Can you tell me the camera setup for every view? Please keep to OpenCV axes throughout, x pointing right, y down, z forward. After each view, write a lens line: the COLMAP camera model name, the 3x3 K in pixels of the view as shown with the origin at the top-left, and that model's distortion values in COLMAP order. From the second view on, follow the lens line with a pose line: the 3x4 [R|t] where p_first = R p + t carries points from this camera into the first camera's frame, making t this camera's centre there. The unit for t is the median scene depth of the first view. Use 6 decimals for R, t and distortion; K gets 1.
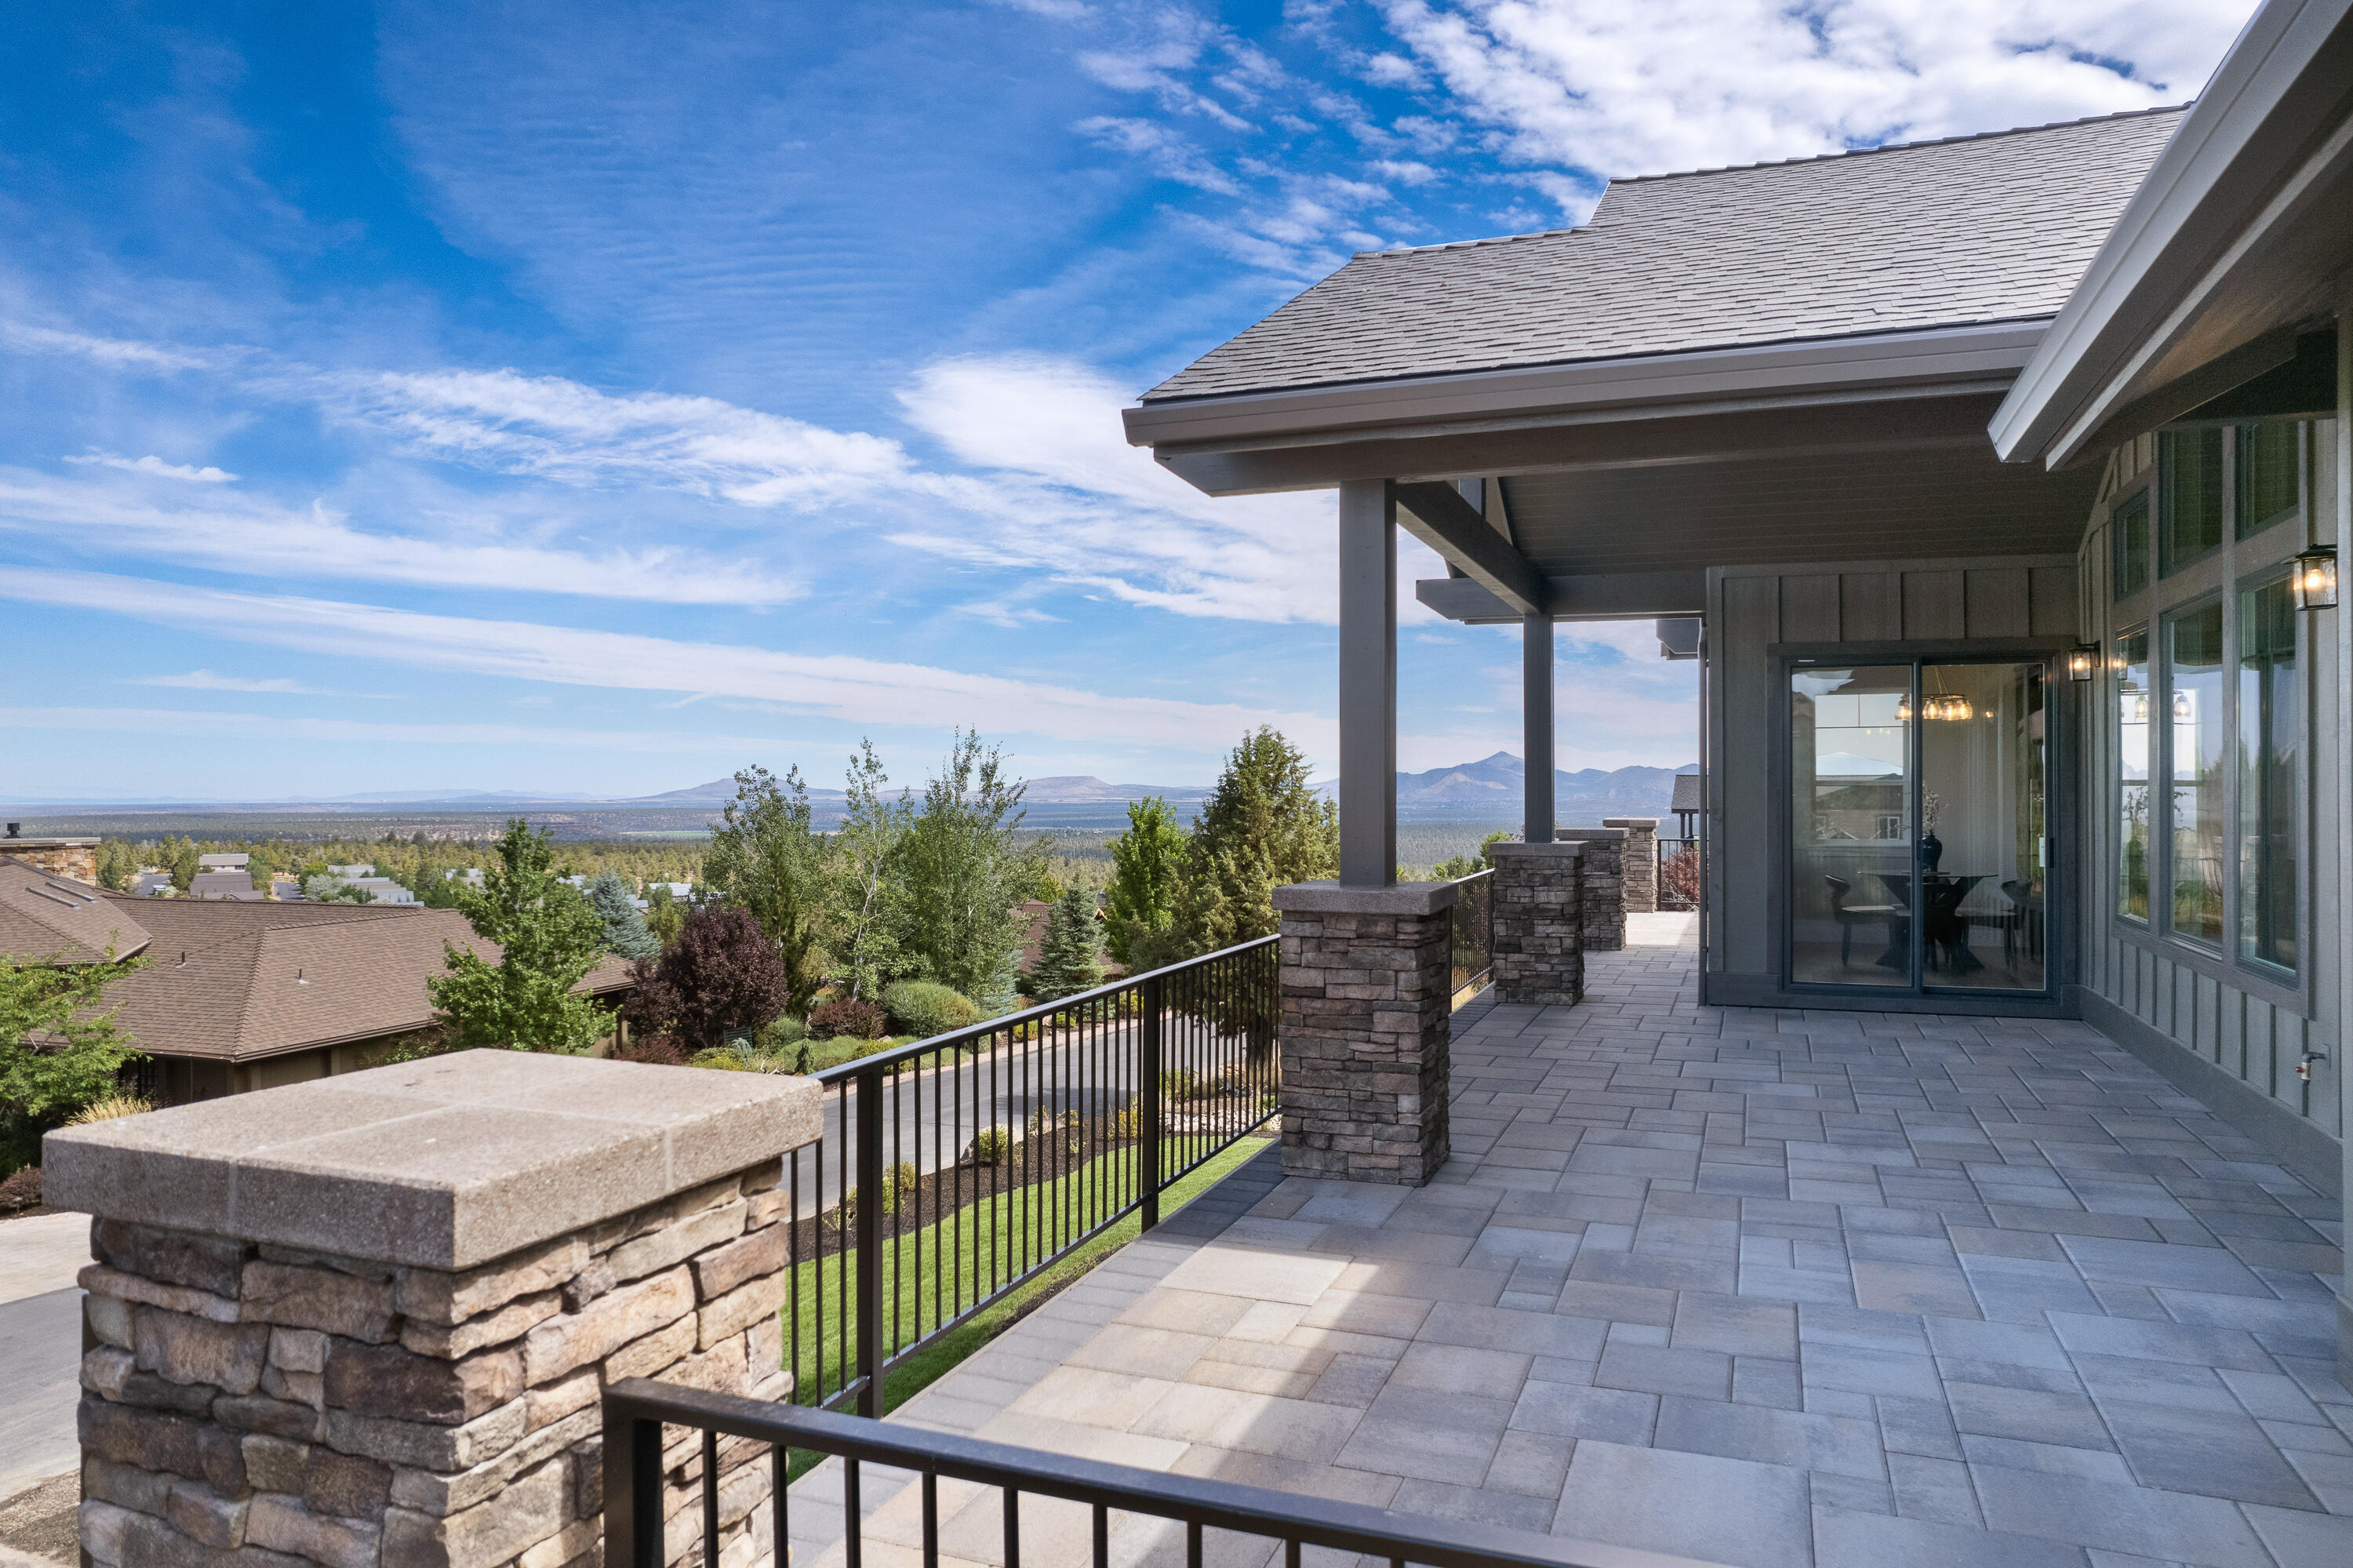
lens RADIAL K [[1477.9, 0, 1176.5], [0, 1477.9, 784.0], [0, 0, 1]] dist [-0.063180, 0.050676]
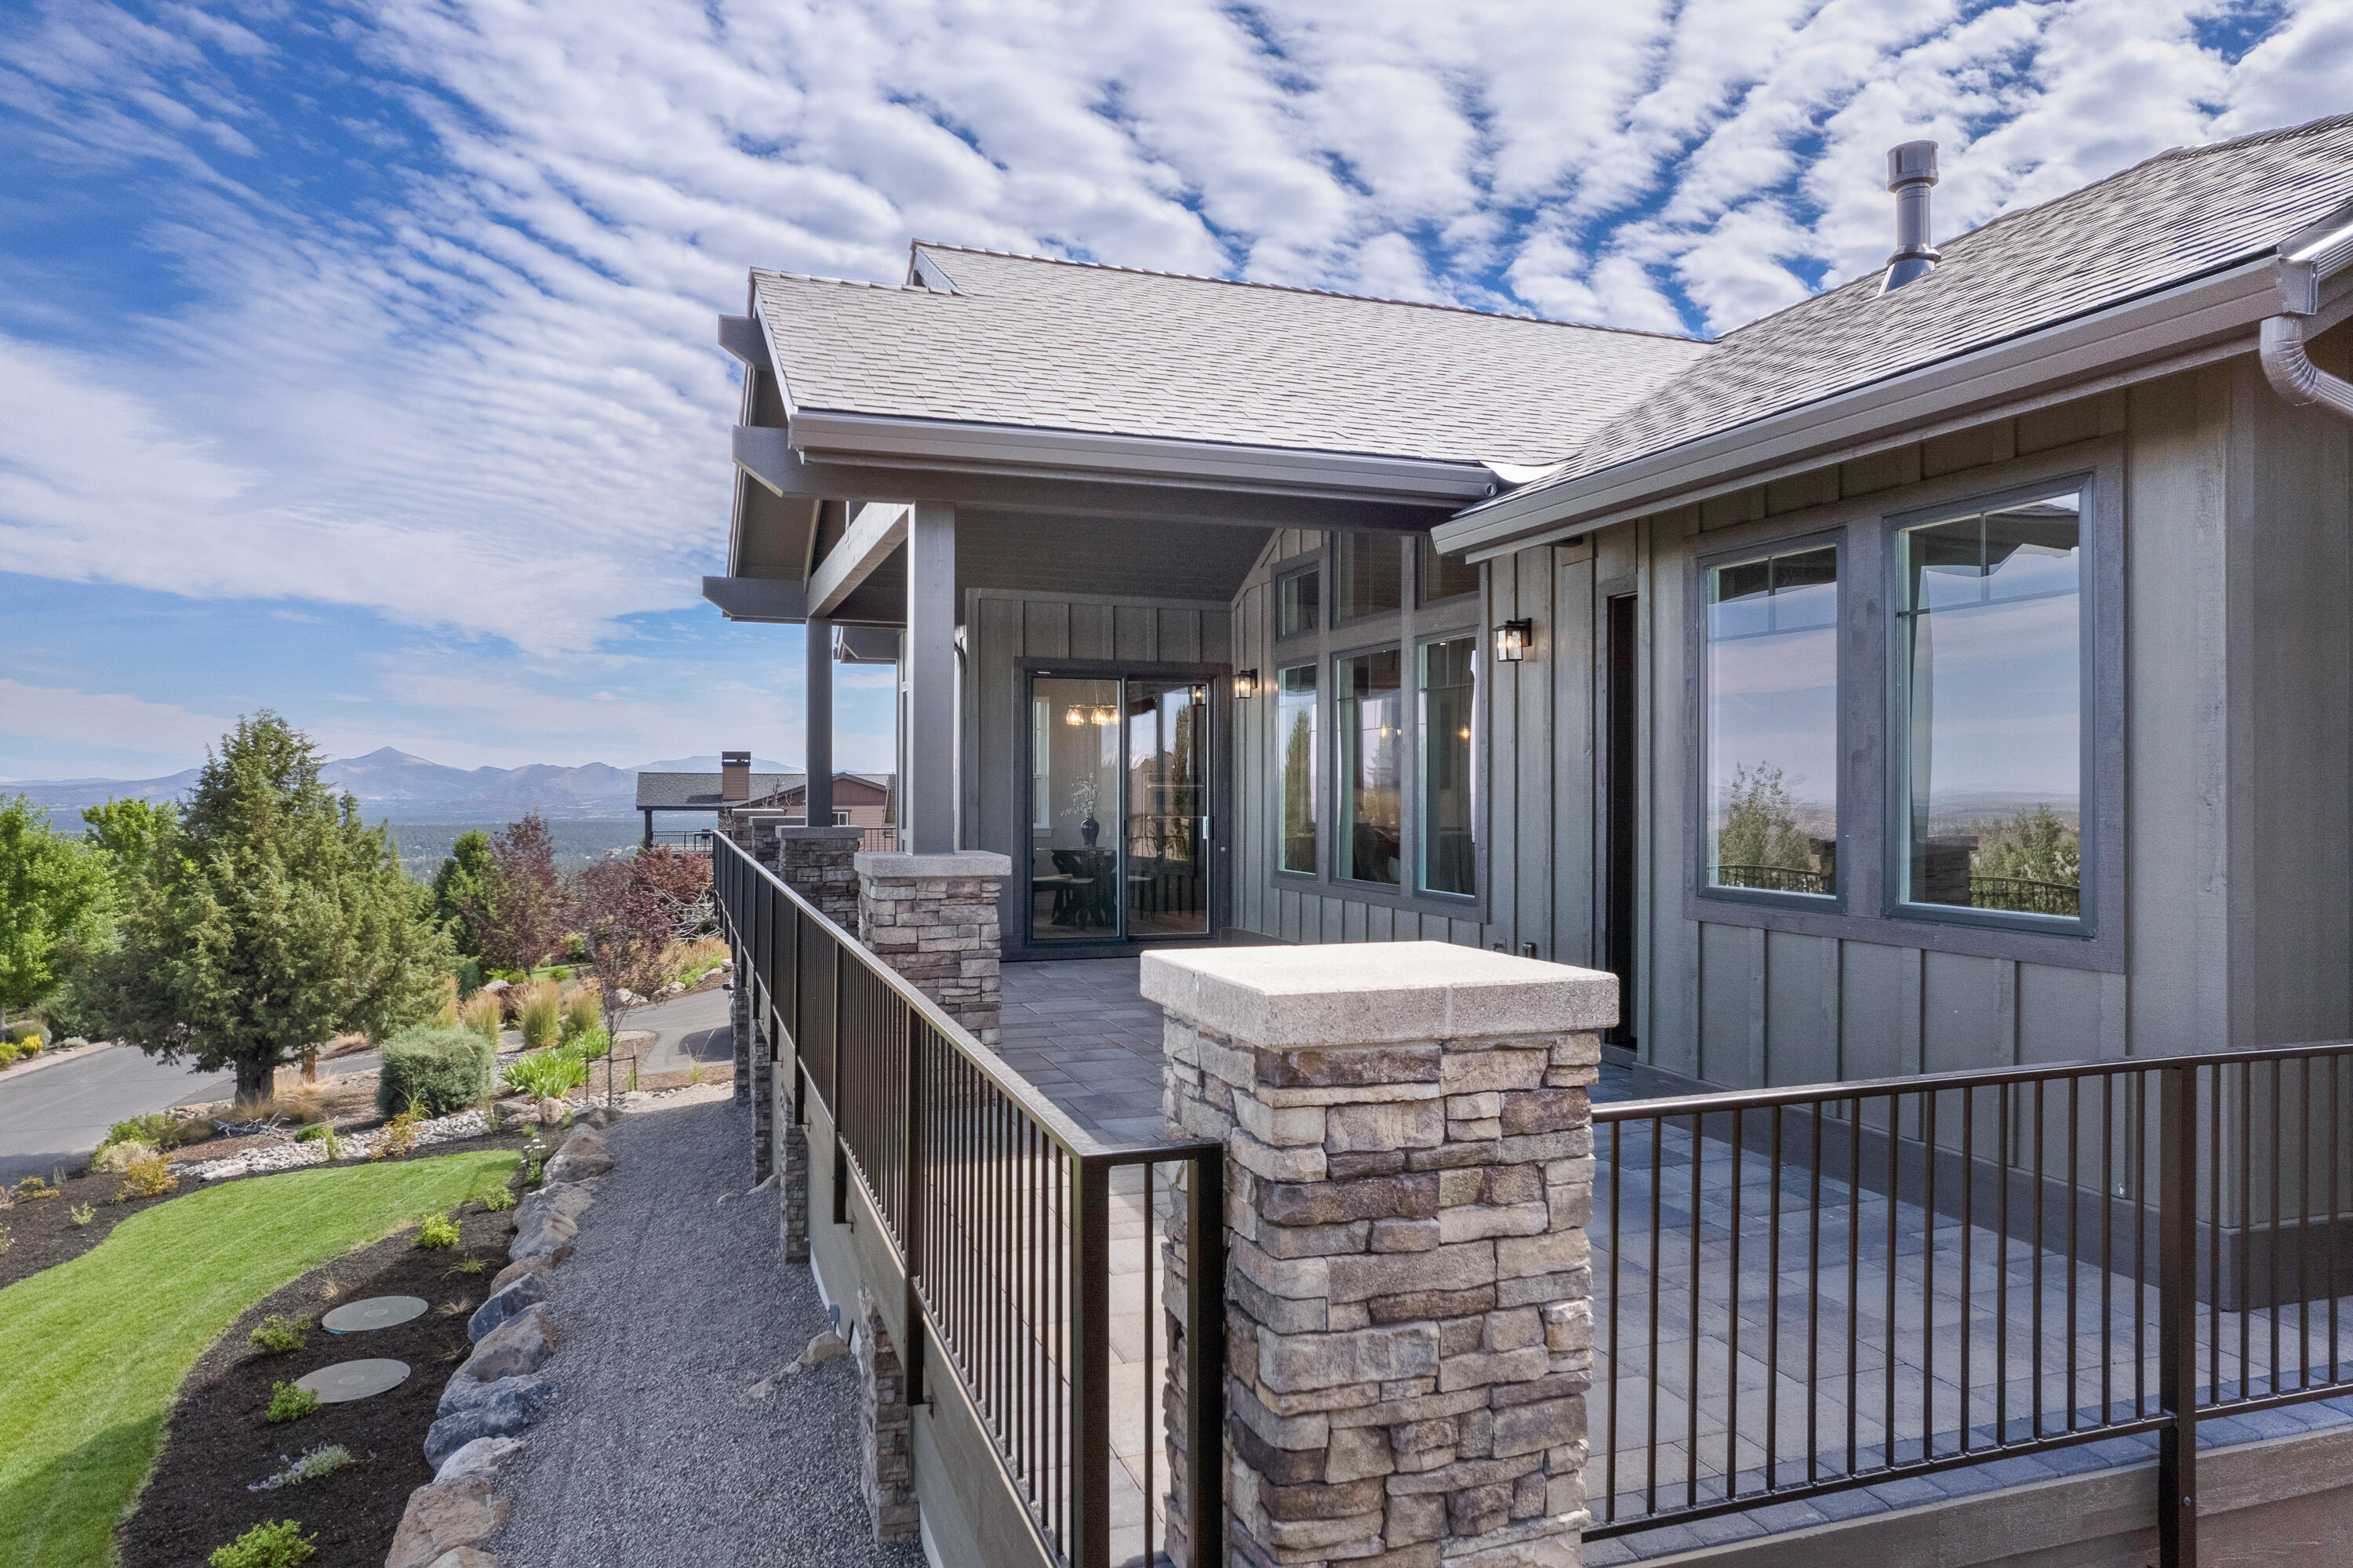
lens RADIAL K [[1478.7, 0, 1125.4], [0, 1478.7, 781.4], [0, 0, 1]] dist [-0.021870, -0.000110]
pose [[0.780204, 0.005312, 0.625503, -0.424630], [-0.004933, 0.999985, -0.002340, 0.012496], [-0.625506, -0.001260, 0.780218, 0.005533]]
